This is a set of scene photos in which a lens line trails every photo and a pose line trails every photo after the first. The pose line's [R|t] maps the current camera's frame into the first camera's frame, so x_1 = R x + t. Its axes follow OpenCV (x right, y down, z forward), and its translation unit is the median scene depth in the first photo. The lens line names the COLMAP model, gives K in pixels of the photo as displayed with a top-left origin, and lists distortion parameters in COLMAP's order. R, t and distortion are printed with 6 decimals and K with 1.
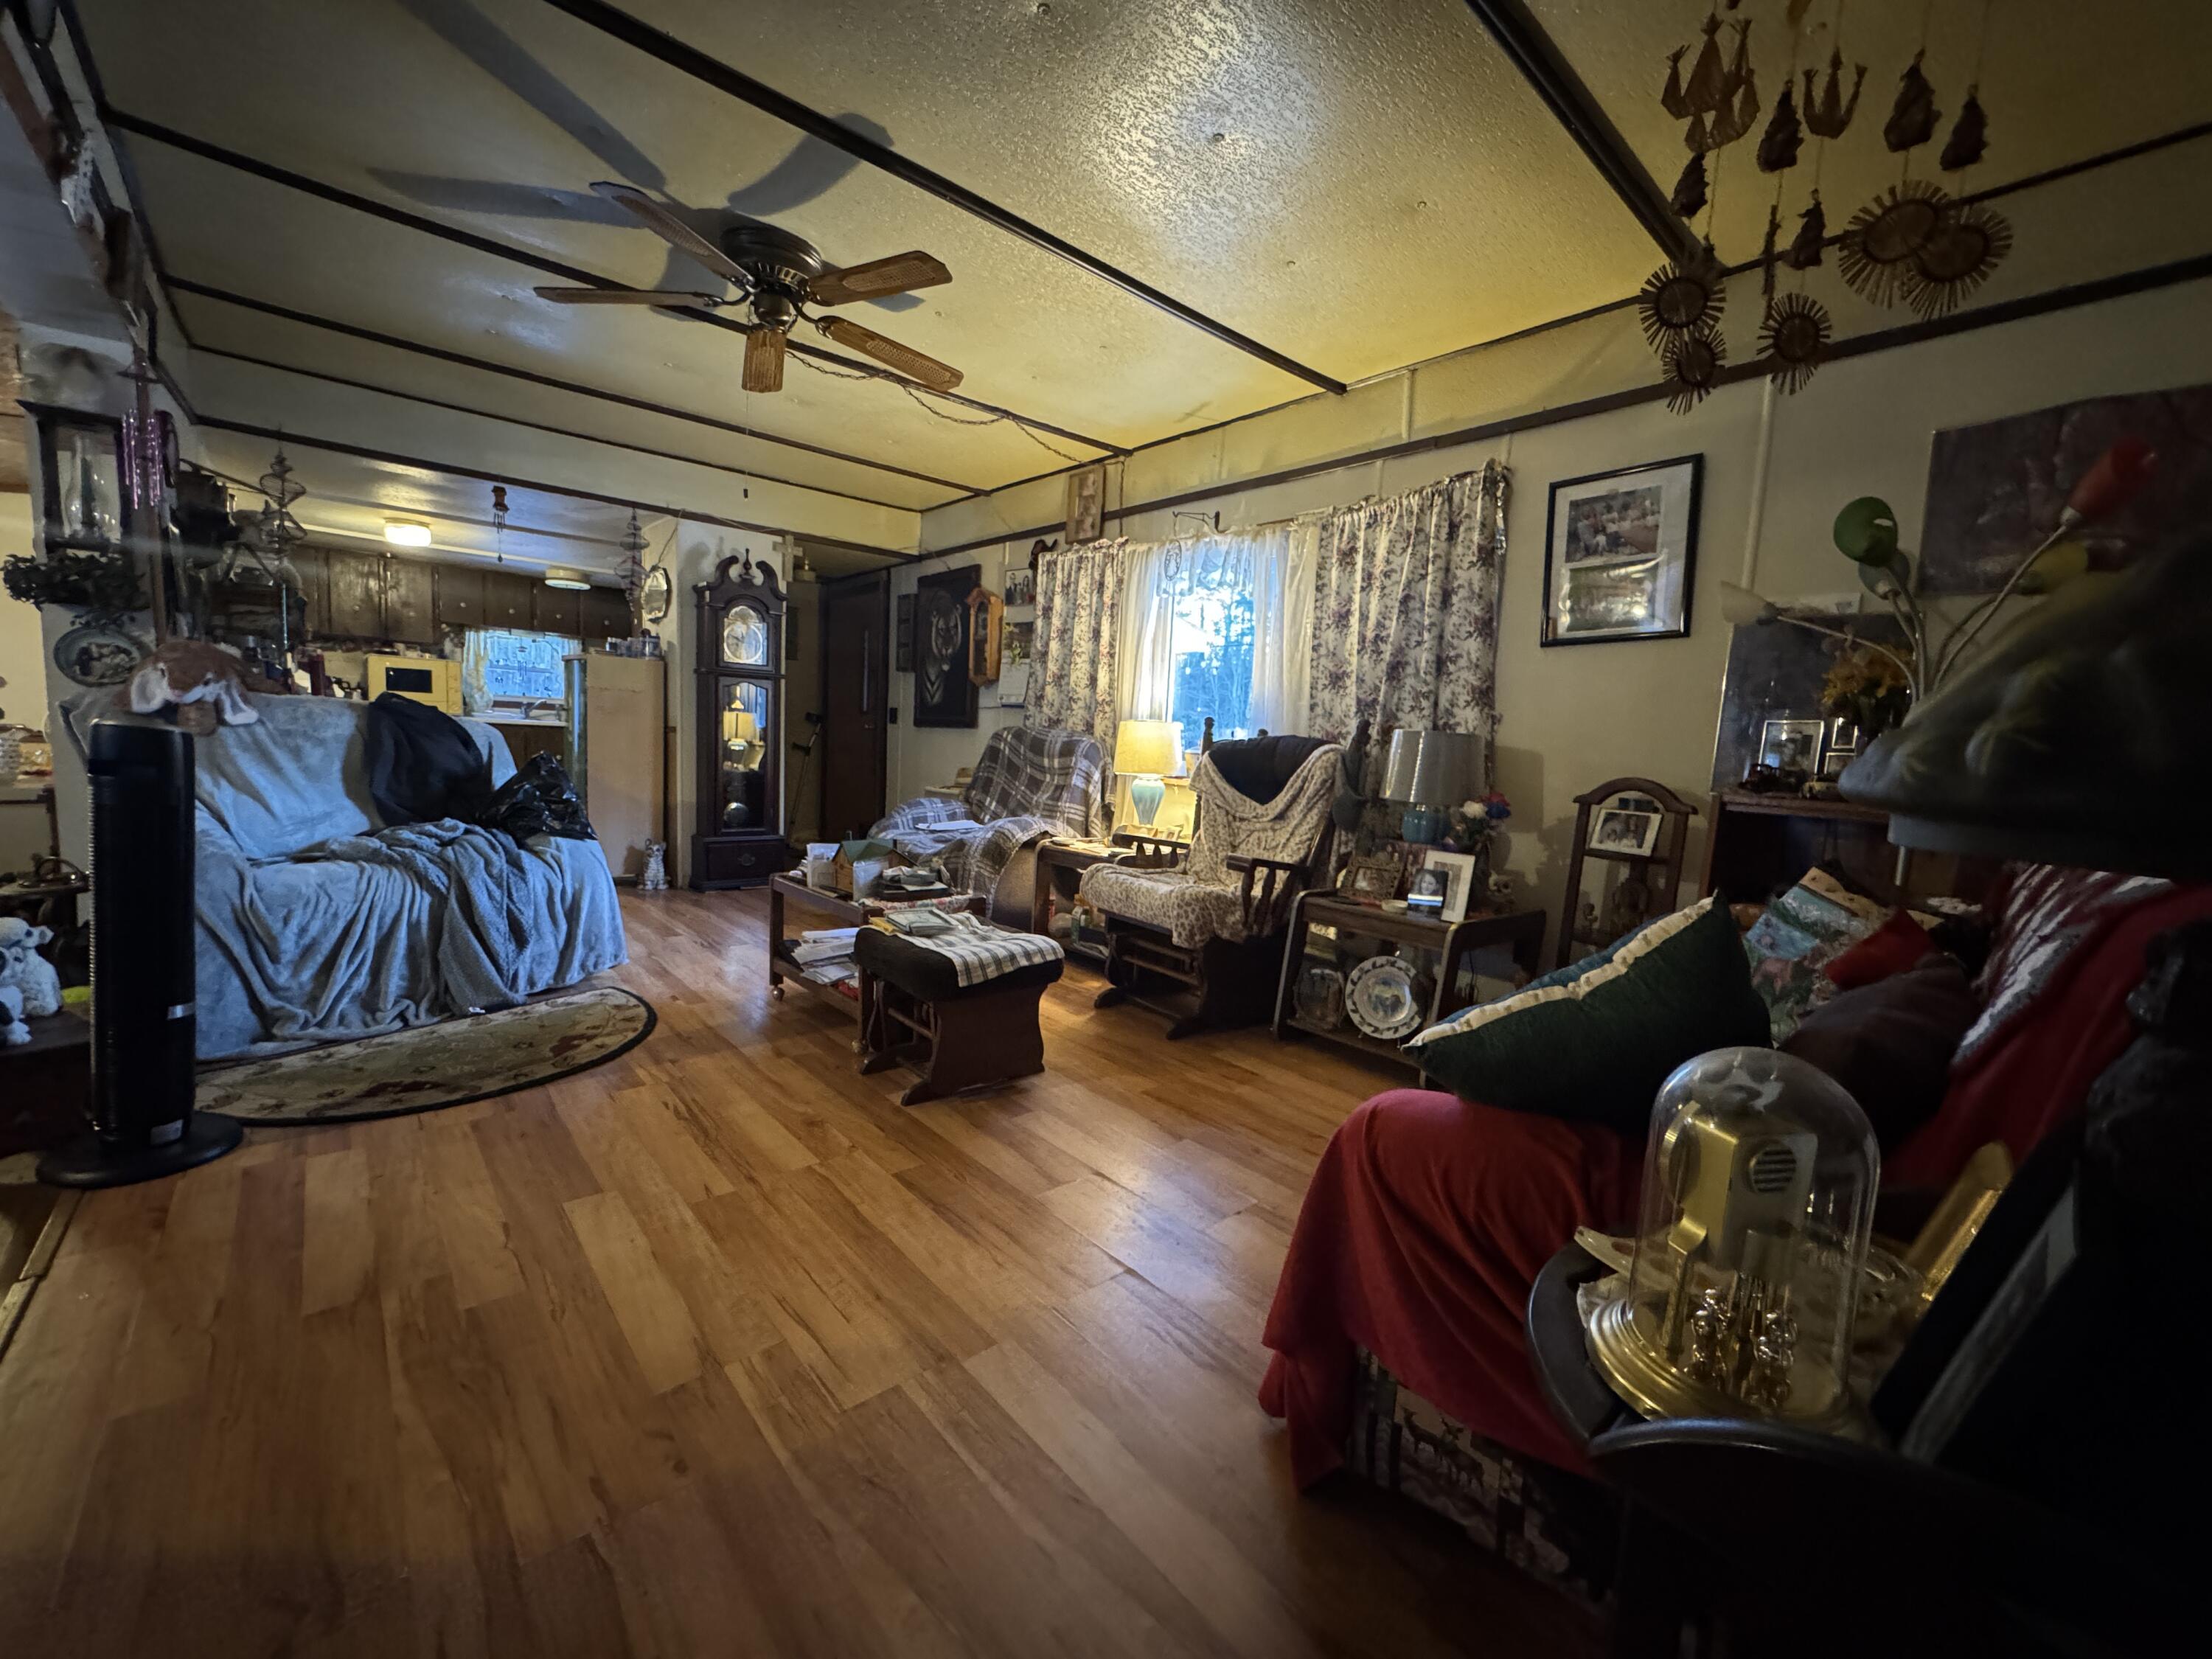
lens RADIAL K [[879.8, 0, 1114.7], [0, 879.8, 840.4], [0, 0, 1]] dist [-0.007087, -0.000838]
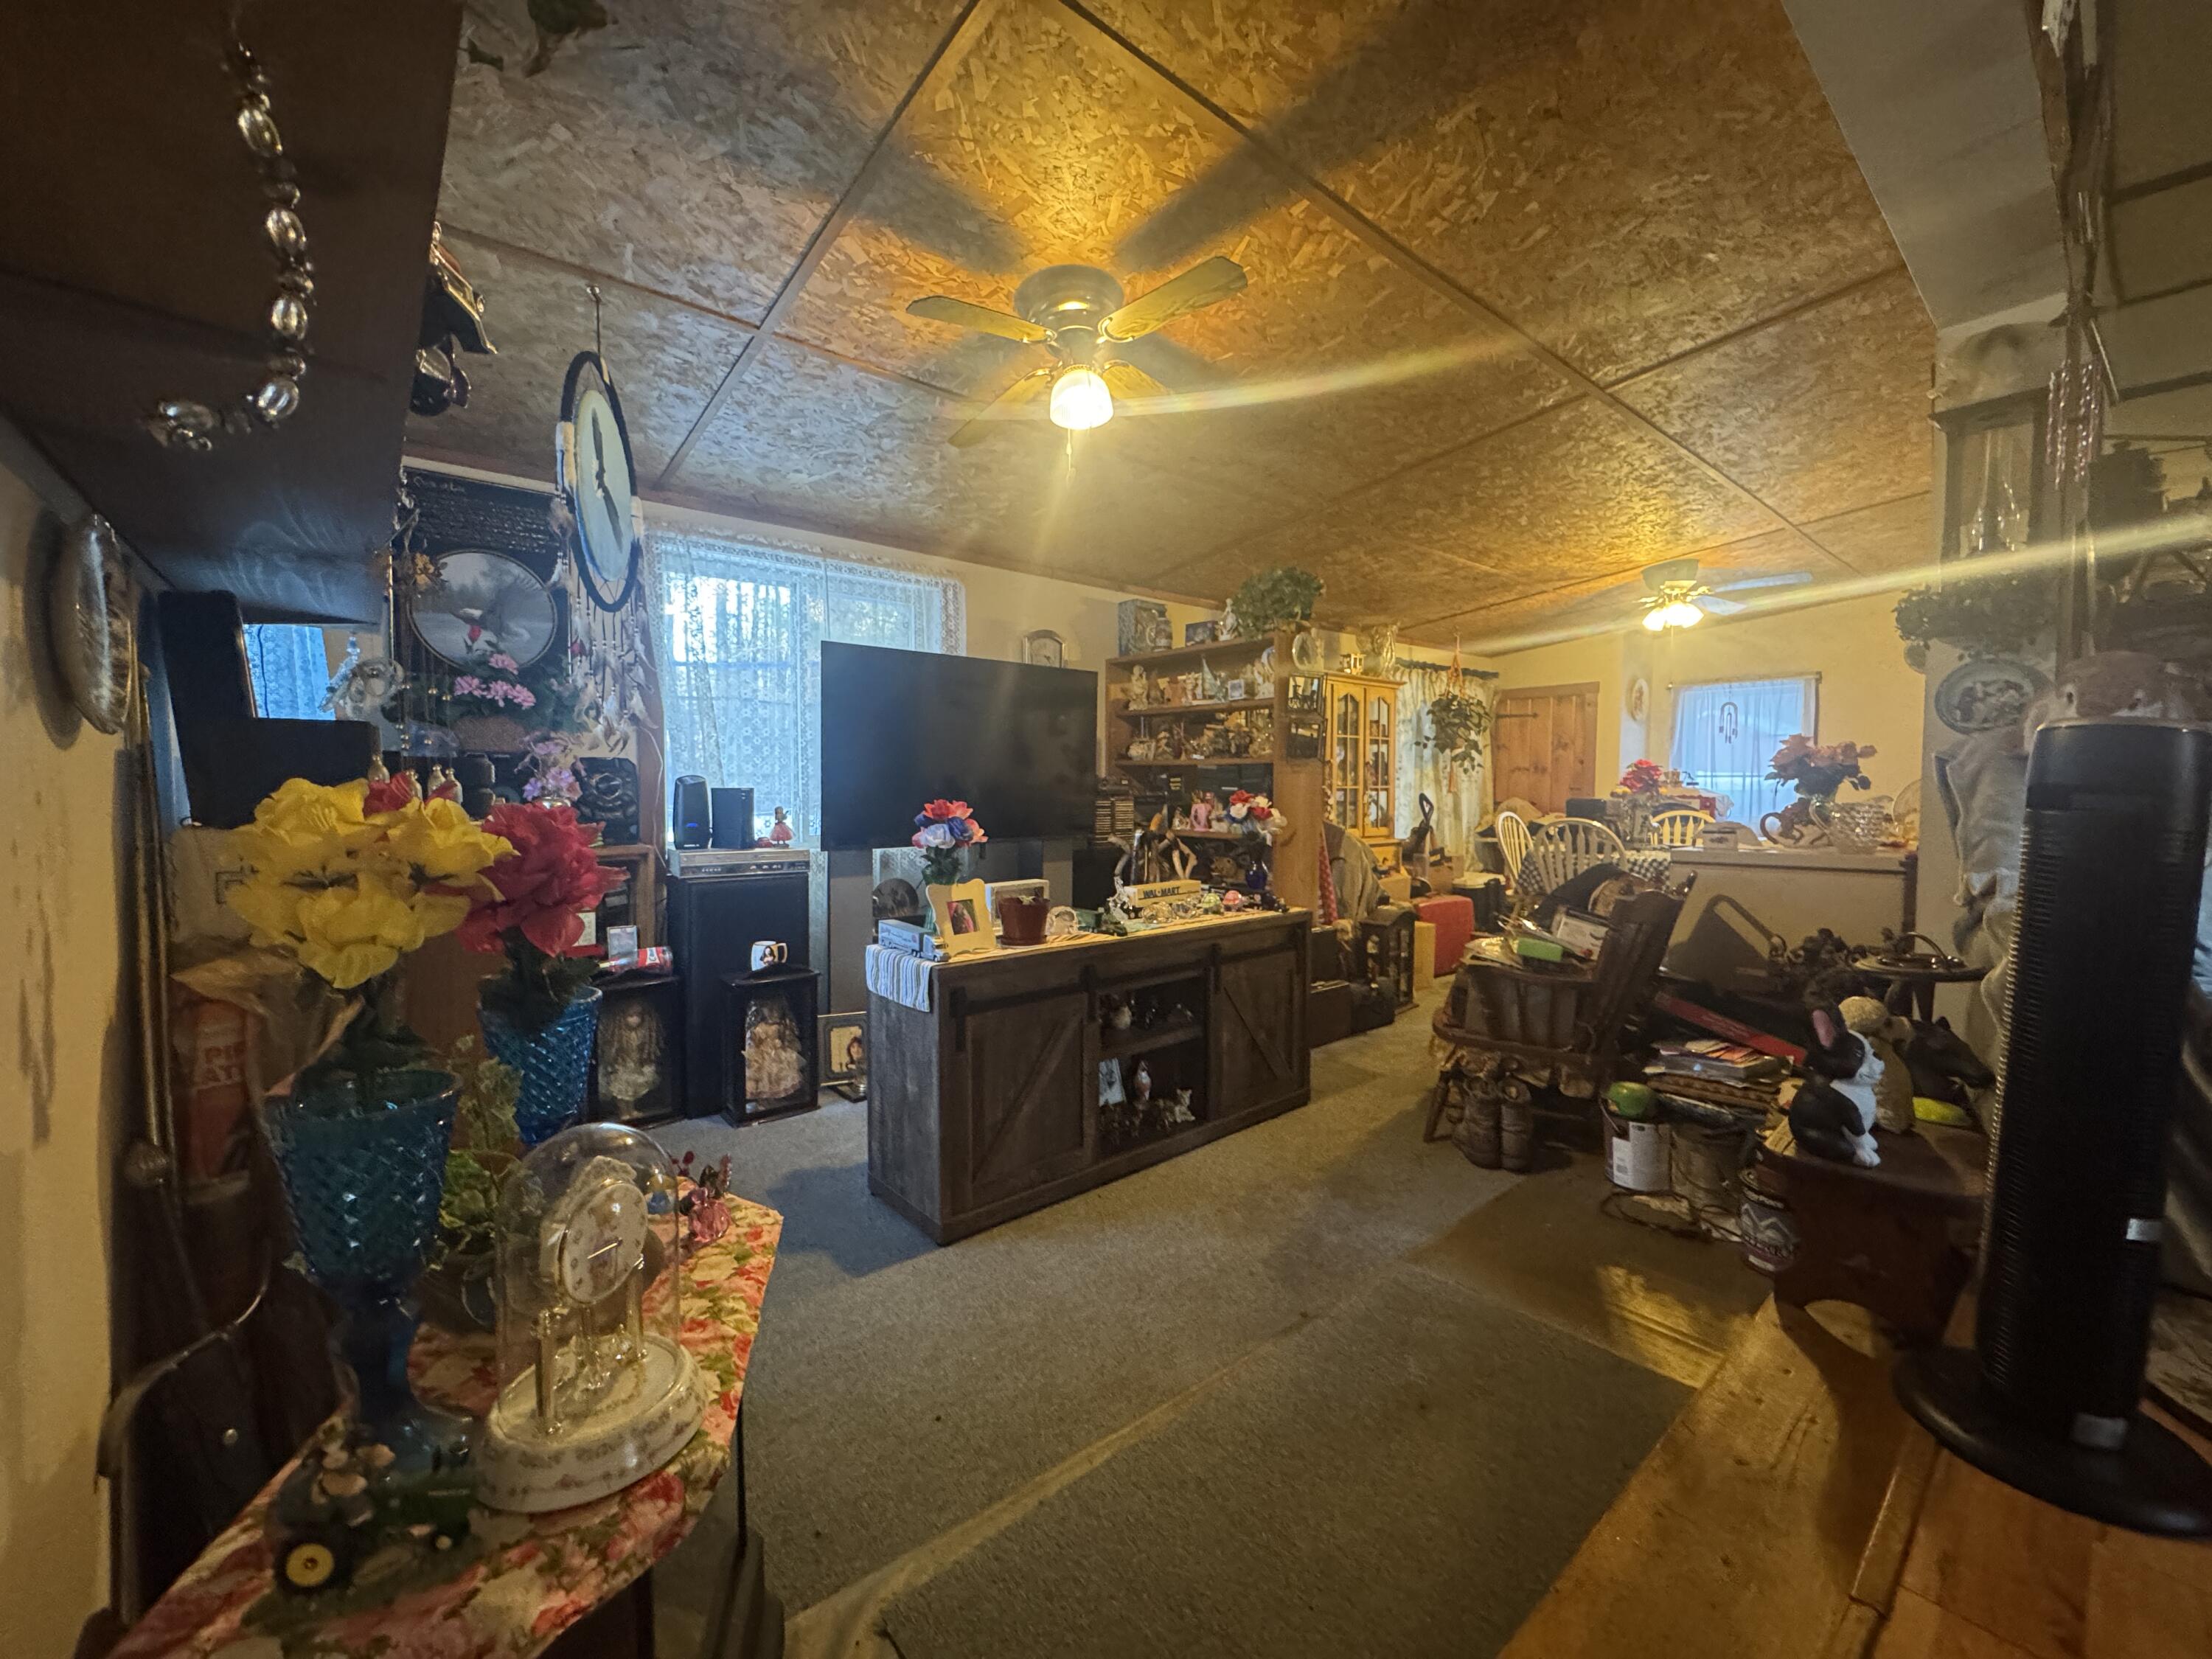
lens RADIAL K [[879.8, 0, 1096.5], [0, 879.8, 840.0], [0, 0, 1]] dist [-0.007087, -0.000838]
pose [[-0.039862, -0.003444, -0.999199, -0.310914], [-0.112726, 0.993626, 0.001073, 0.016518], [0.992826, 0.112678, -0.039996, 0.215687]]
